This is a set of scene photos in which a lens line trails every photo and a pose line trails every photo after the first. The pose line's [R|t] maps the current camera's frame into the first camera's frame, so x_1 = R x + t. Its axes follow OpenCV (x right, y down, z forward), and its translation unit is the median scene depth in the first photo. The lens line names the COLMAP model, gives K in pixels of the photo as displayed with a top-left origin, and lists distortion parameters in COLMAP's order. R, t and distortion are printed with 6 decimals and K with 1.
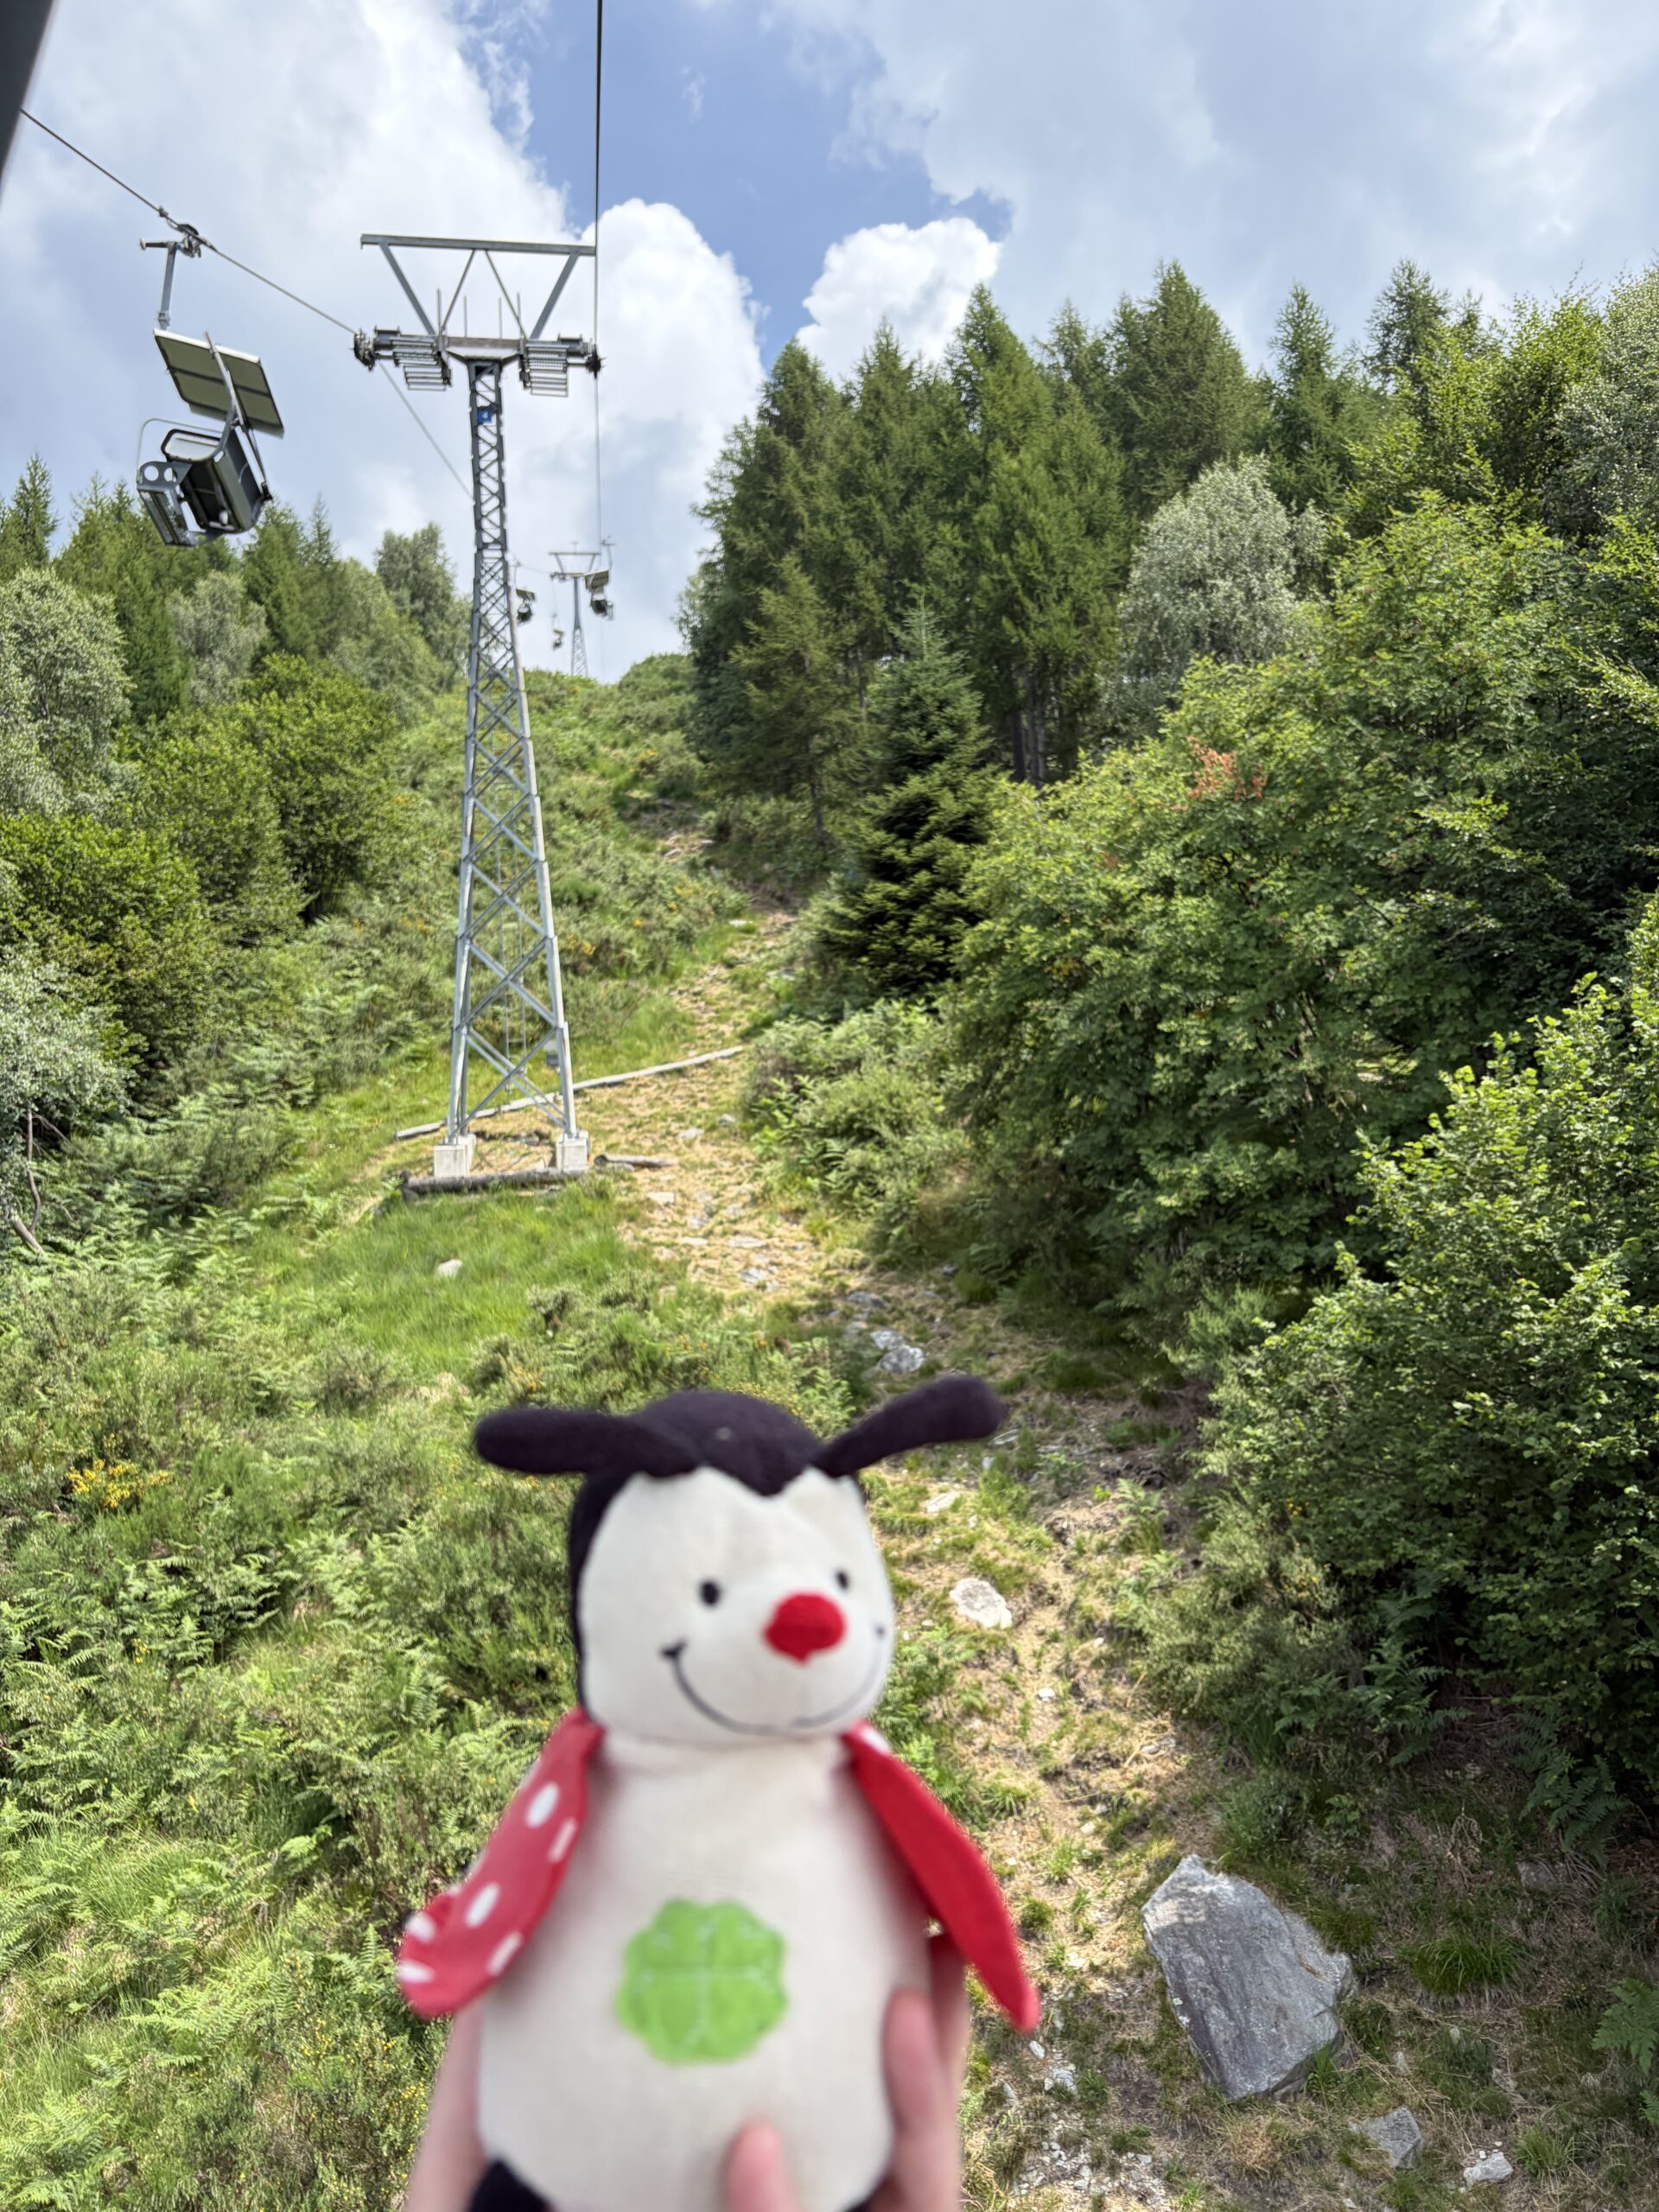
lens RADIAL K [[1672.1, 0, 829.5], [0, 1672.1, 1106.0], [0, 0, 1]] dist [0.002178, 0.000650]
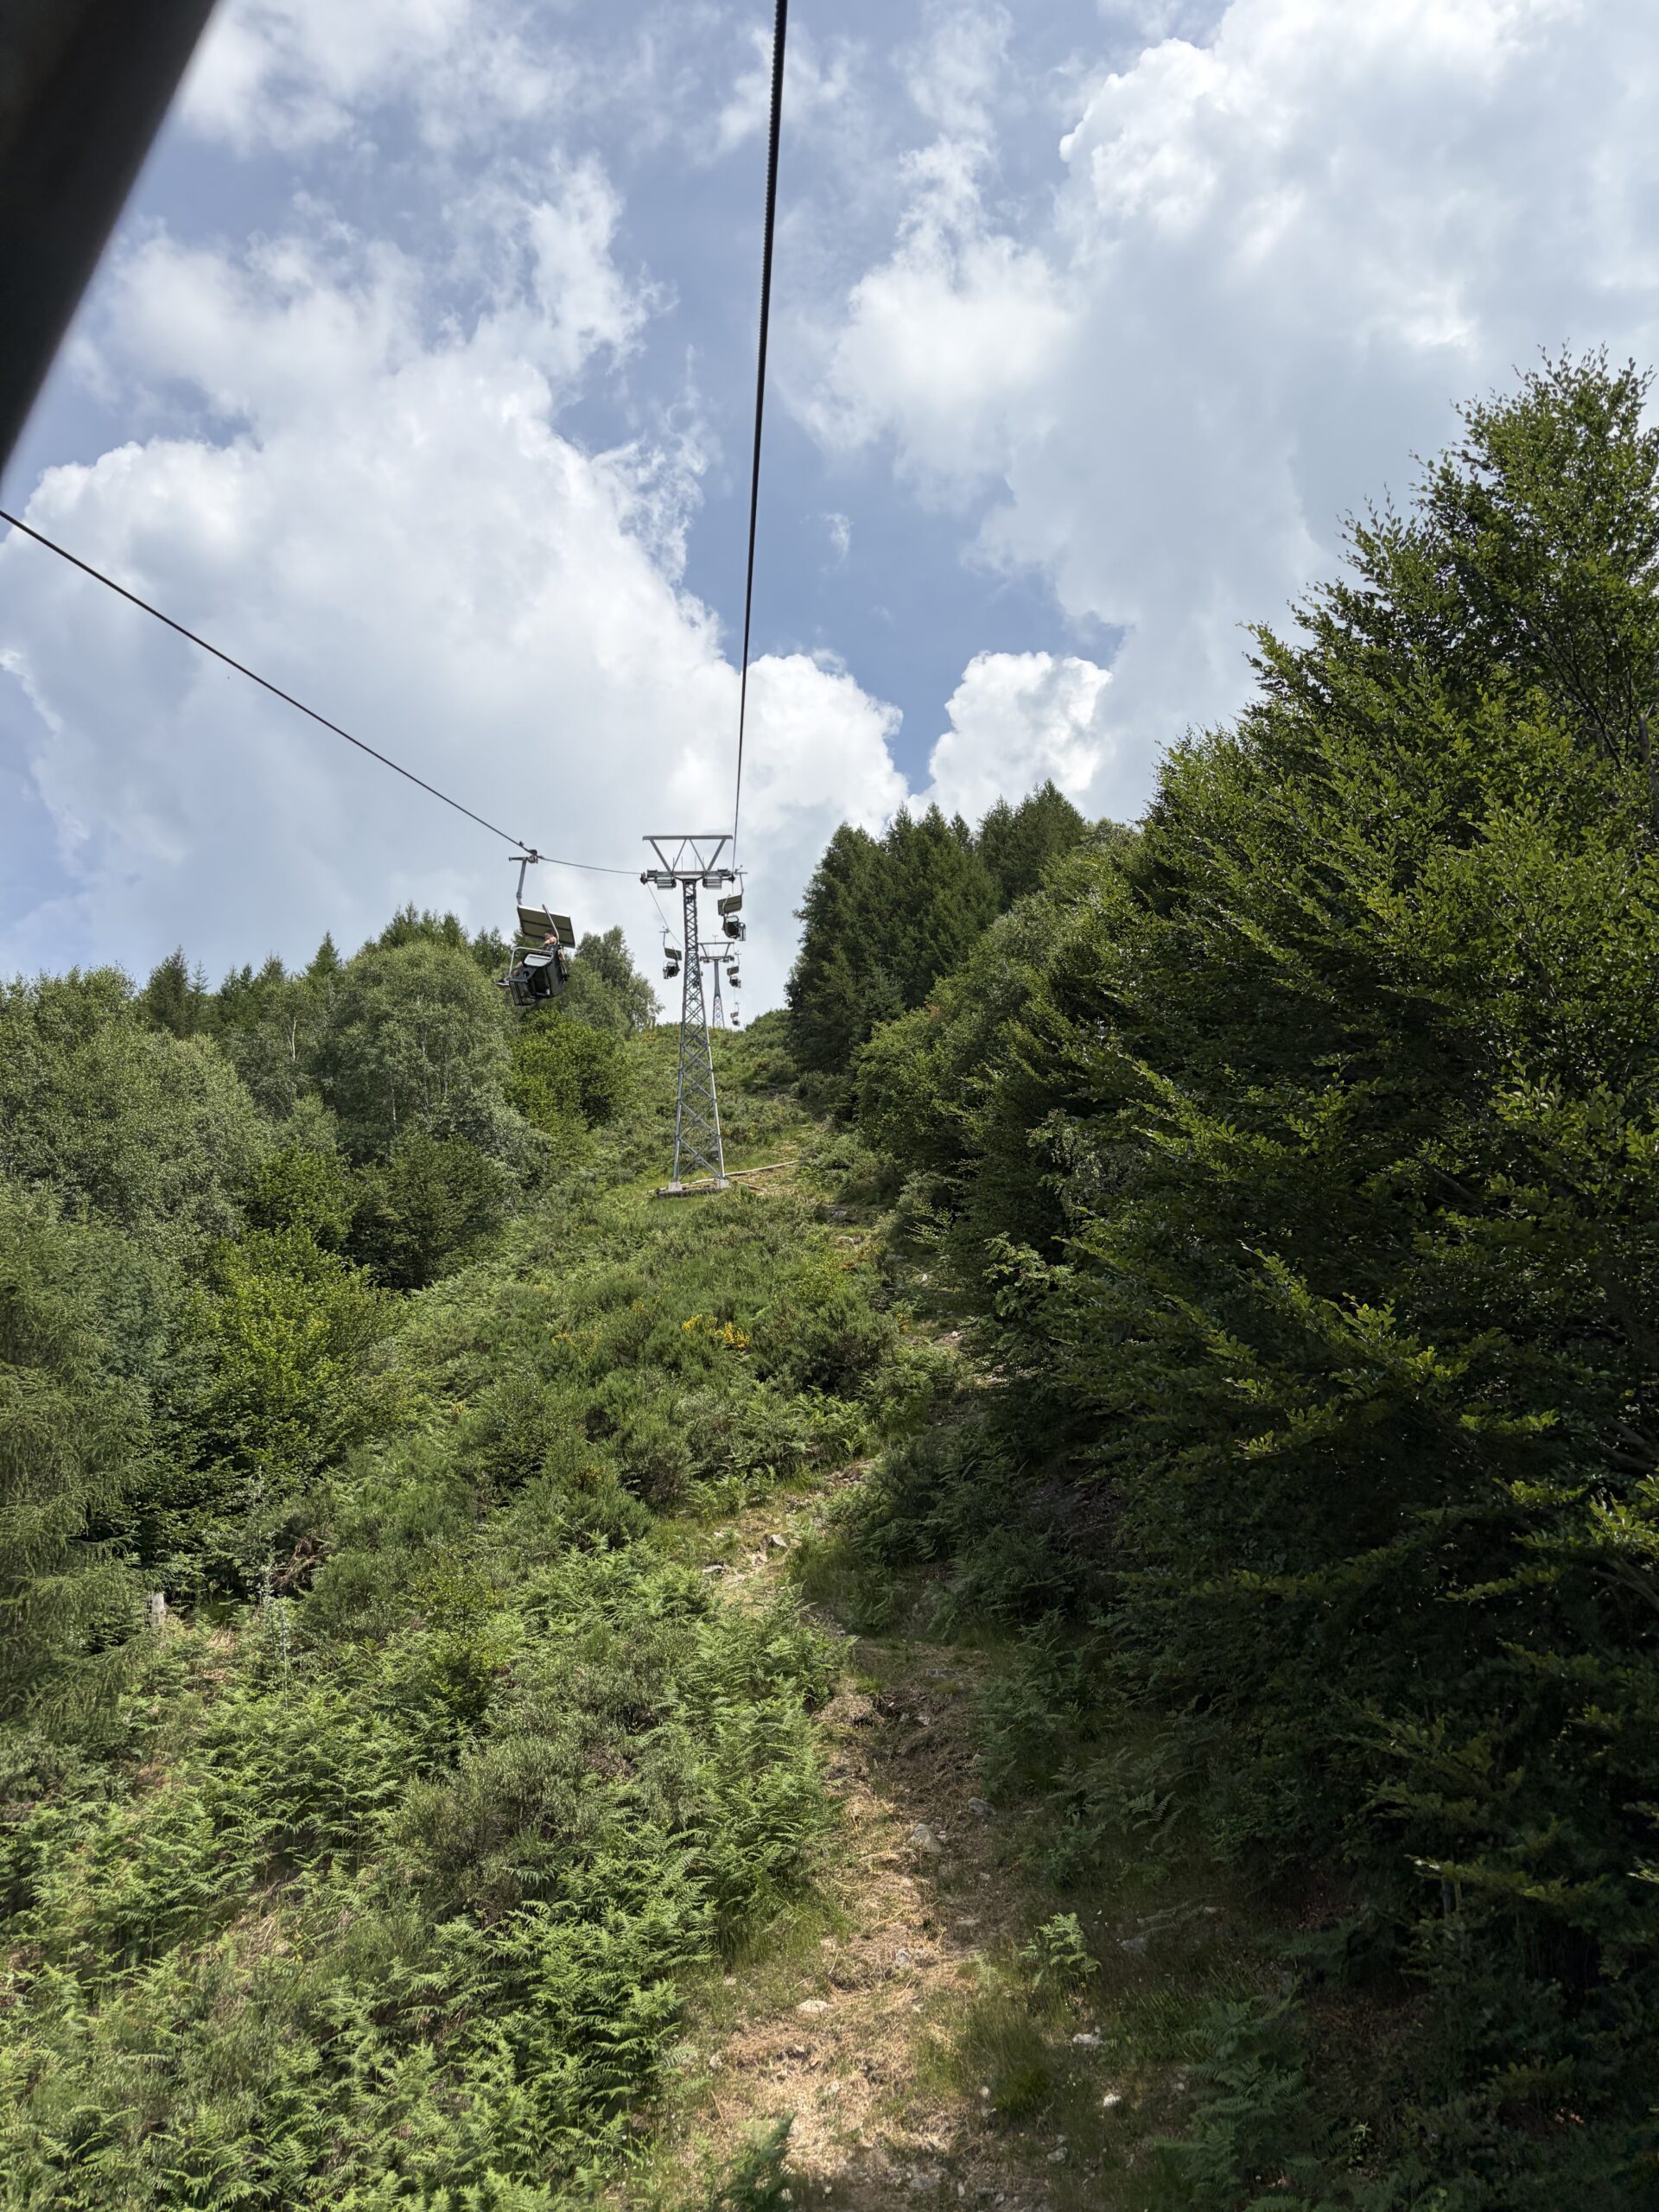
lens RADIAL K [[1672.1, 0, 829.5], [0, 1672.1, 1106.0], [0, 0, 1]] dist [0.002178, 0.000650]
pose [[0.996623, -0.030453, -0.076261, 0.131936], [0.013509, 0.976842, -0.213534, 0.303794], [0.080998, 0.211783, 0.973955, -0.963408]]
